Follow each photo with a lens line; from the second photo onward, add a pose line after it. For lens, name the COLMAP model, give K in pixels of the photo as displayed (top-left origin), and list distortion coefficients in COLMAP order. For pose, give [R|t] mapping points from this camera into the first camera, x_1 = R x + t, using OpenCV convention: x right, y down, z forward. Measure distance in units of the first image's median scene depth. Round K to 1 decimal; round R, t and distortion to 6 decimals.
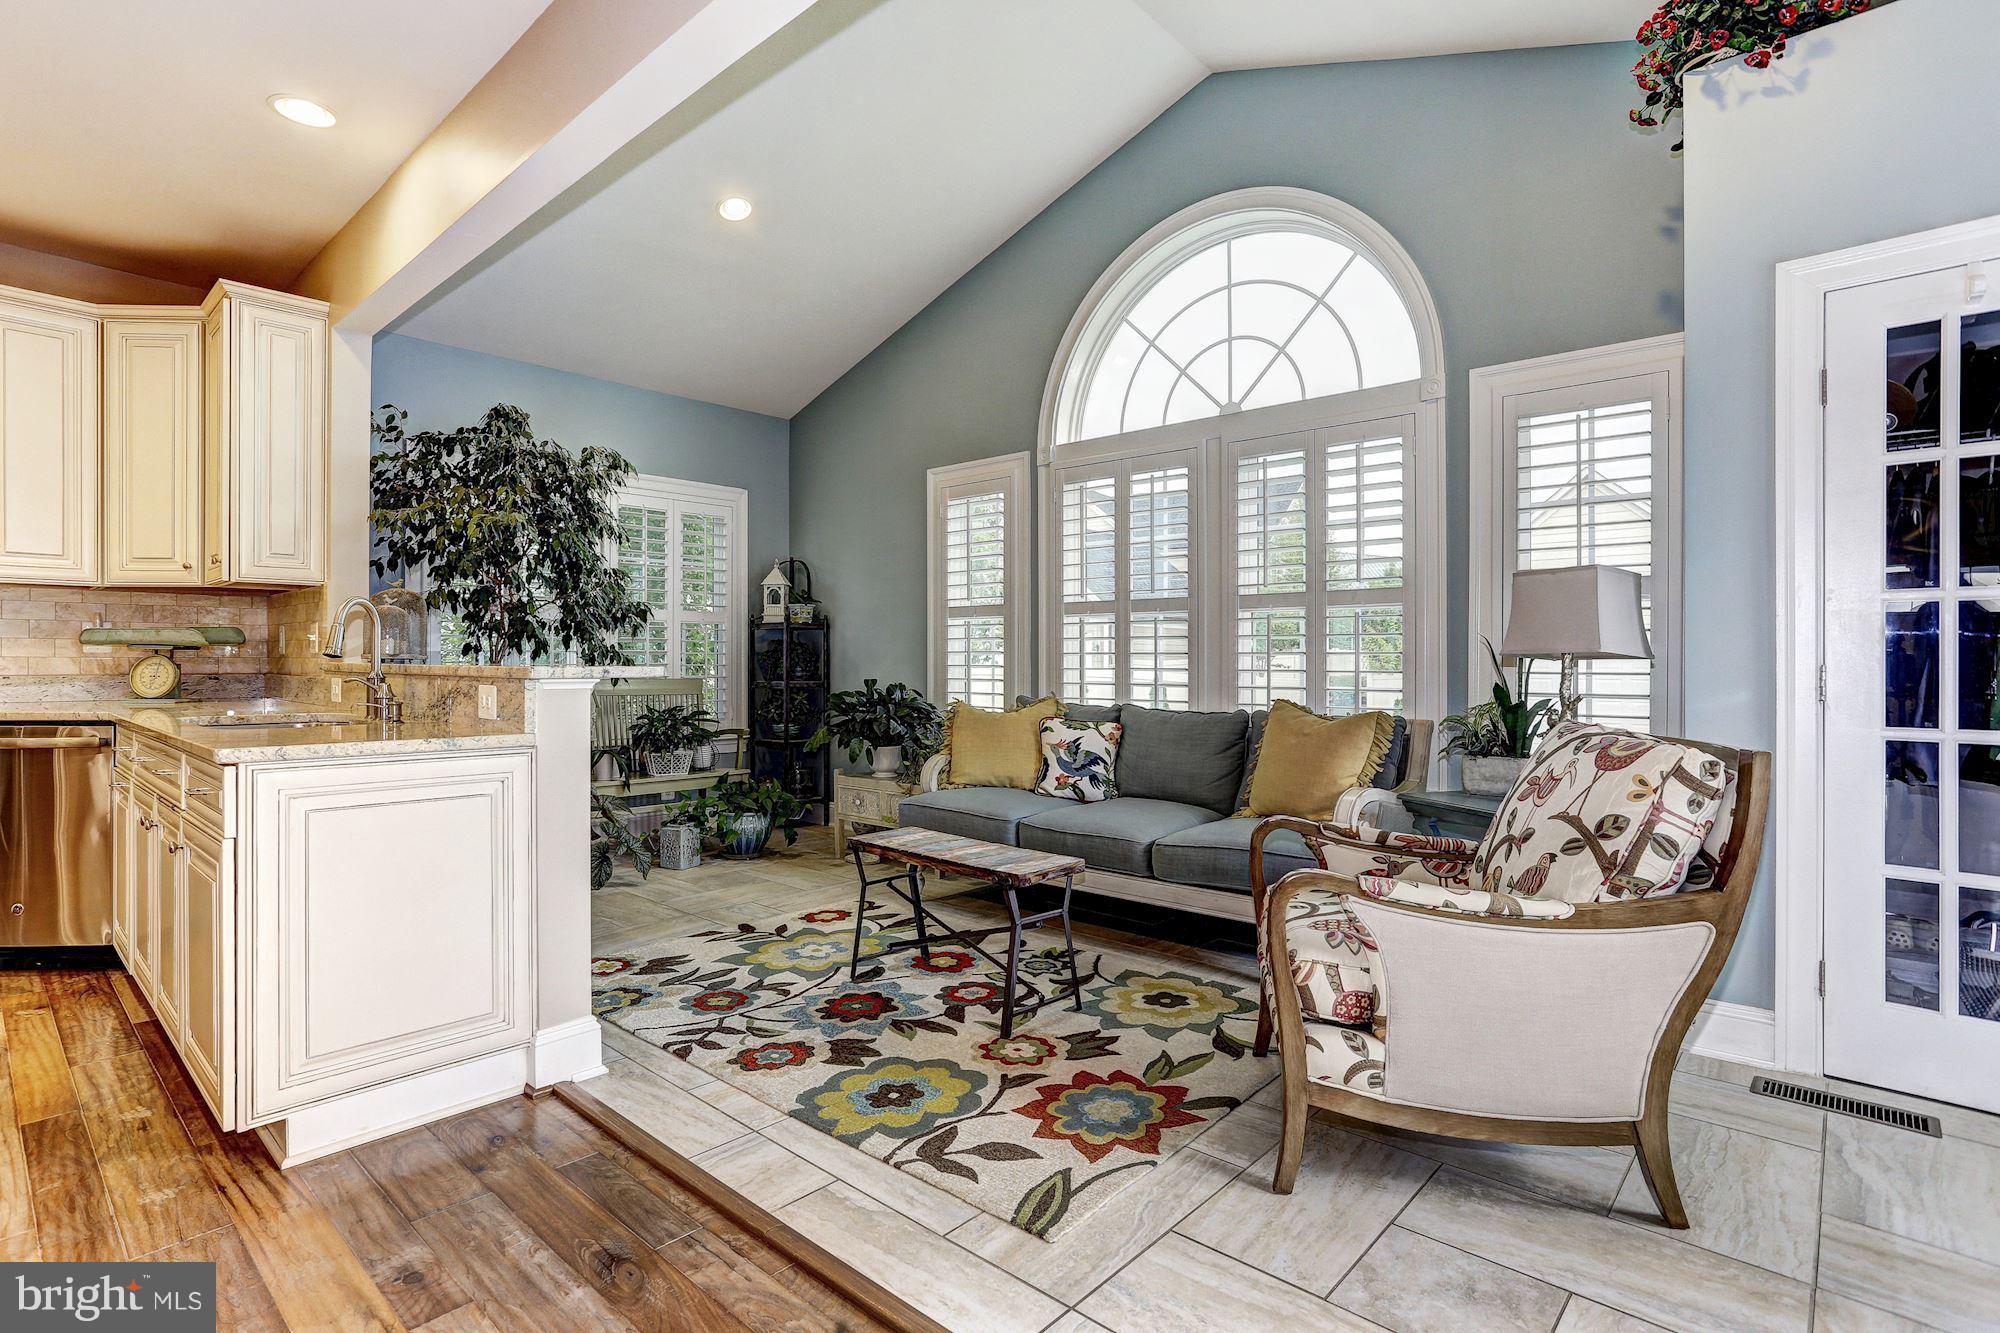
lens RADIAL K [[974.0, 0, 980.5], [0, 974.0, 659.5], [0, 0, 1]] dist [-0.026880, 0.015008]
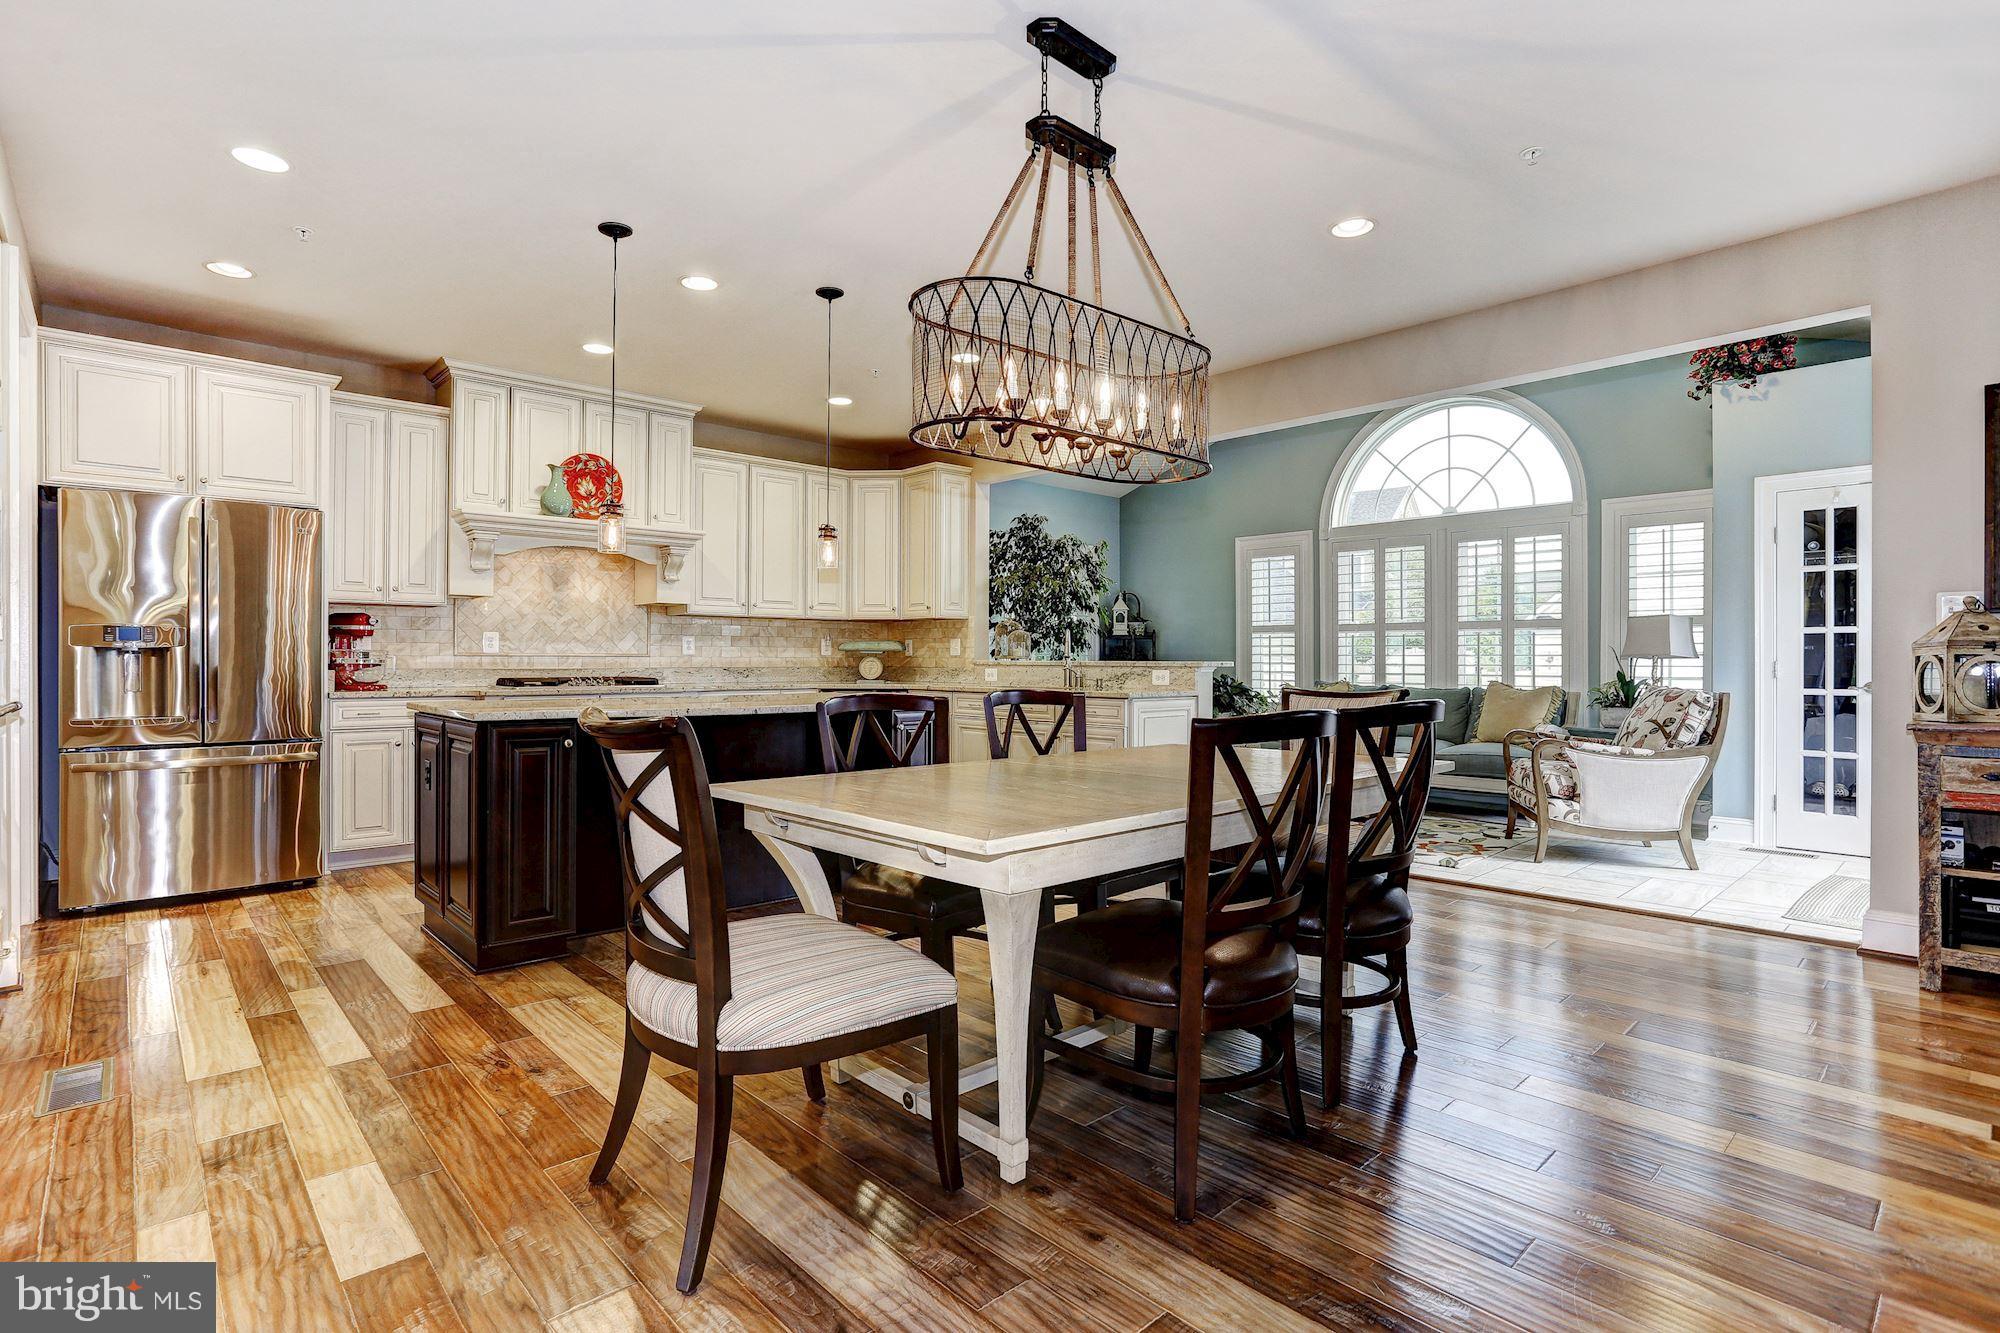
lens RADIAL K [[974.0, 0, 981.0], [0, 974.0, 659.6], [0, 0, 1]] dist [-0.026880, 0.015008]
pose [[0.997035, 0.000198, -0.076943, -0.501494], [-0.000205, 1.000000, -0.000086, 0.001632], [0.076943, 0.000102, 0.997035, -0.872455]]
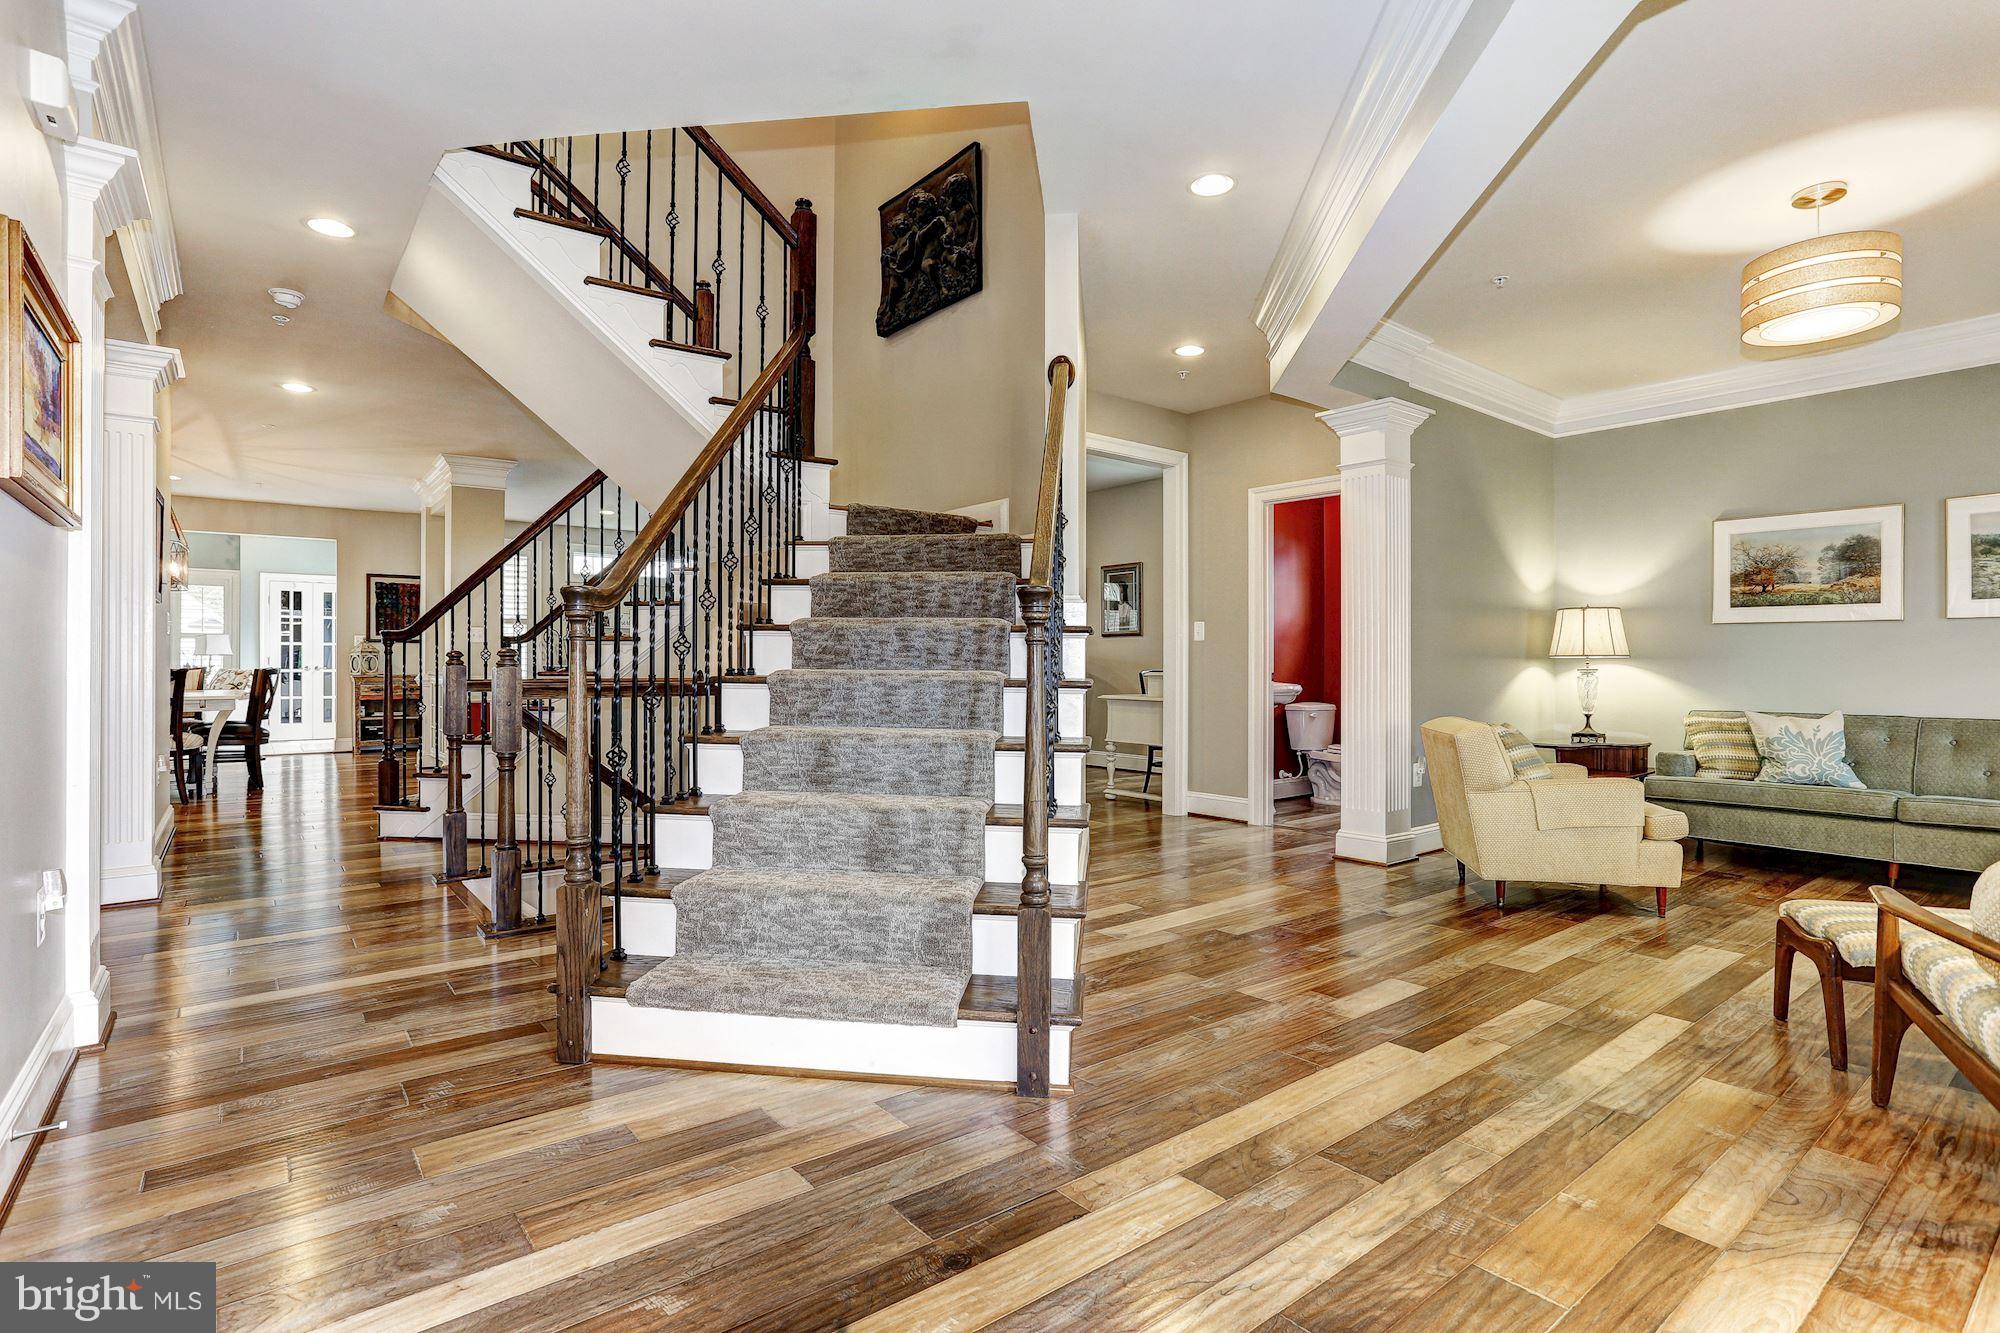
lens RADIAL K [[974.0, 0, 1004.3], [0, 974.0, 663.6], [0, 0, 1]] dist [-0.026880, 0.015008]
pose [[0.159876, -0.004647, 0.987126, -2.245814], [0.001966, 0.999988, 0.004389, 0.016994], [-0.987135, 0.001239, 0.159883, -2.298678]]
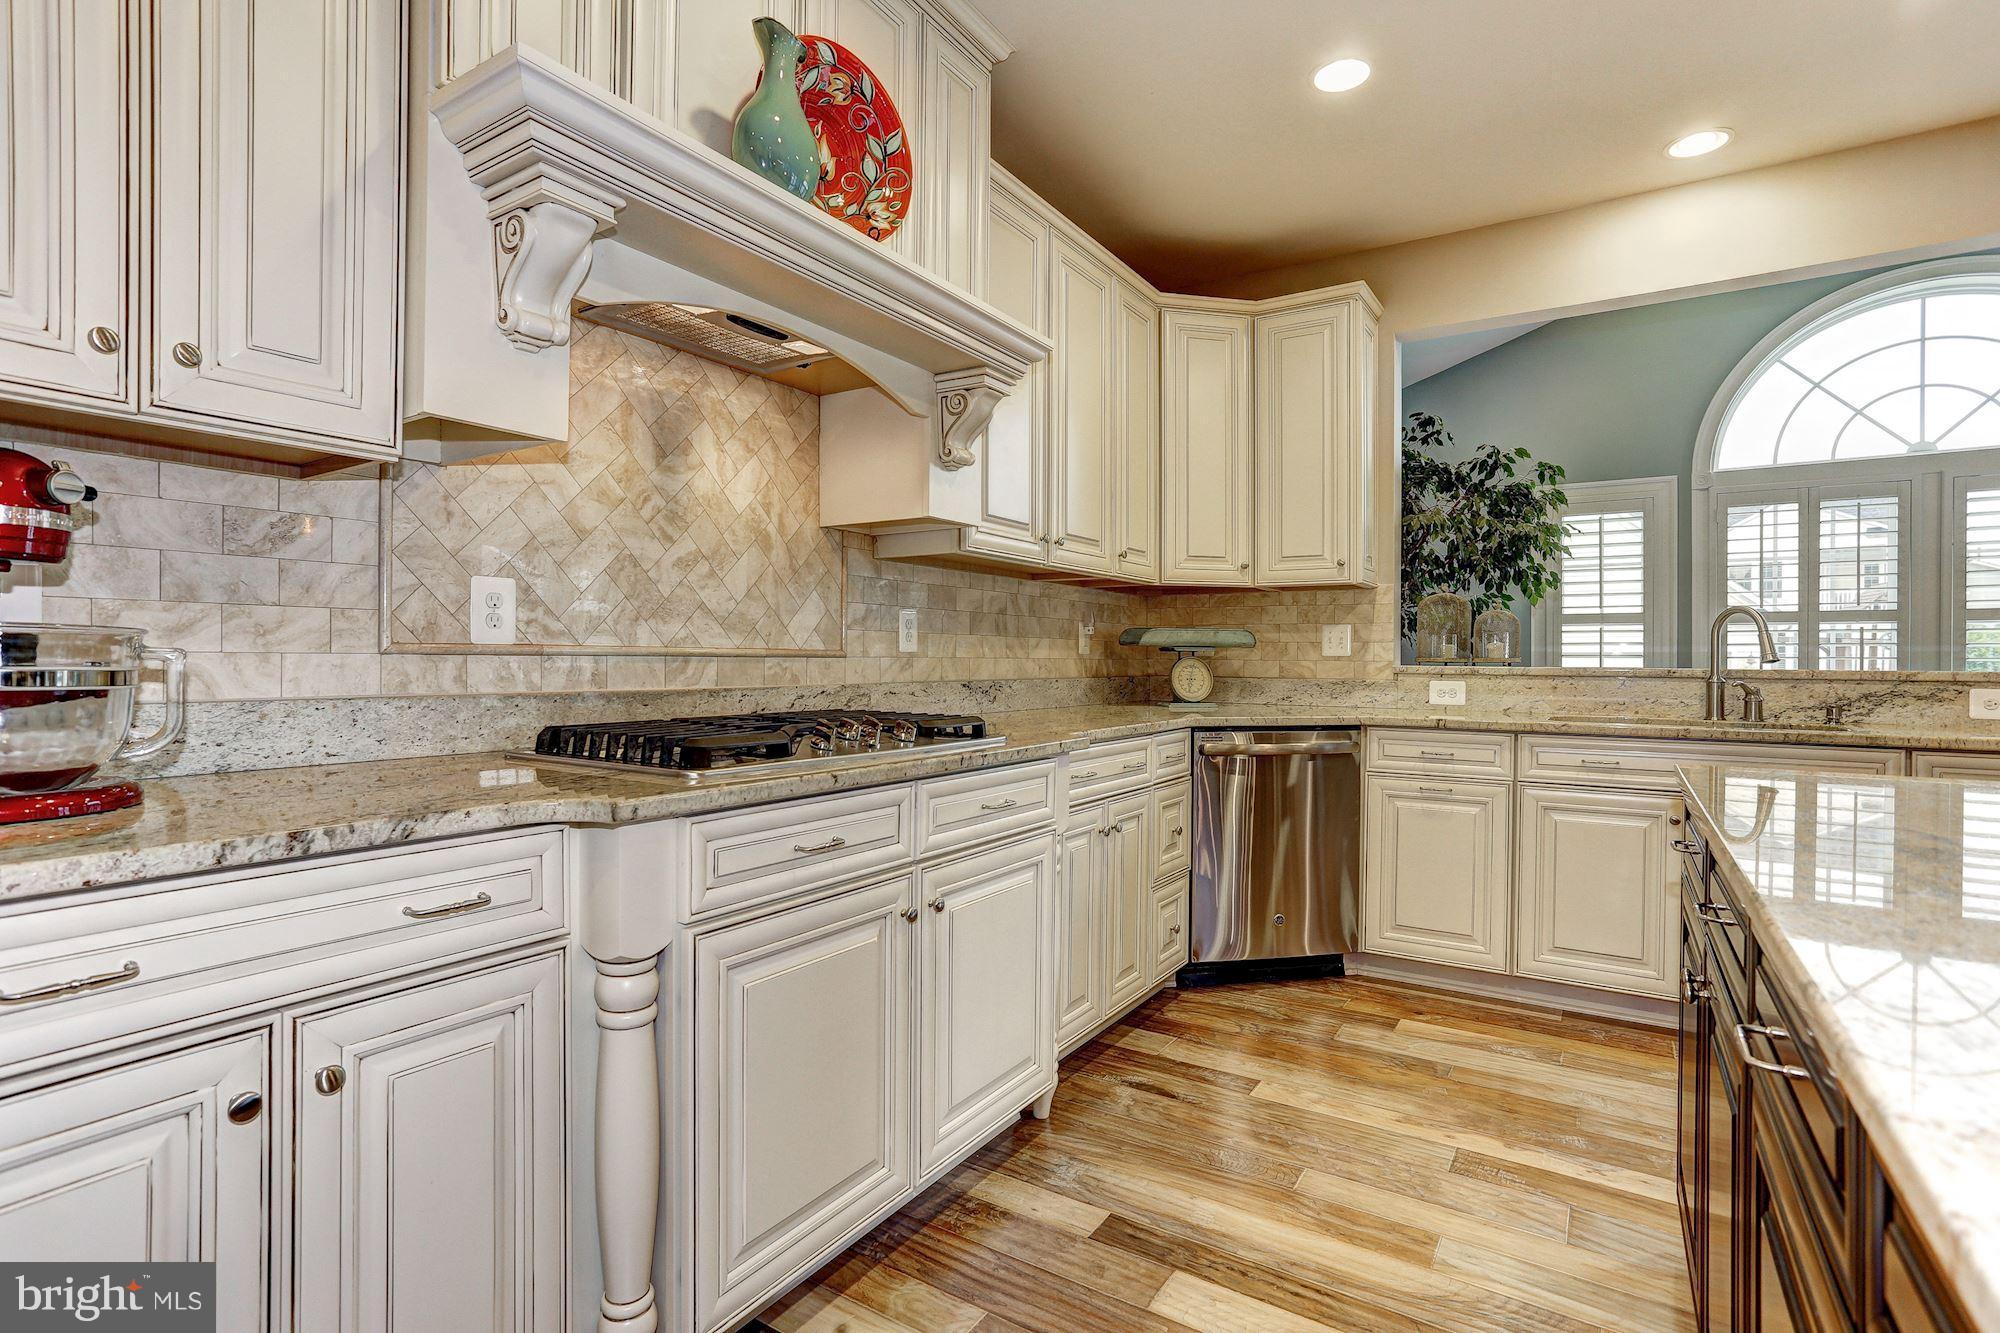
lens RADIAL K [[974.0, 0, 993.9], [0, 974.0, 659.4], [0, 0, 1]] dist [-0.026880, 0.015008]
pose [[0.983670, 0.002461, 0.179962, -1.232521], [-0.002575, 0.999997, 0.000398, -0.002235], [-0.179961, -0.000855, 0.983673, 0.075712]]
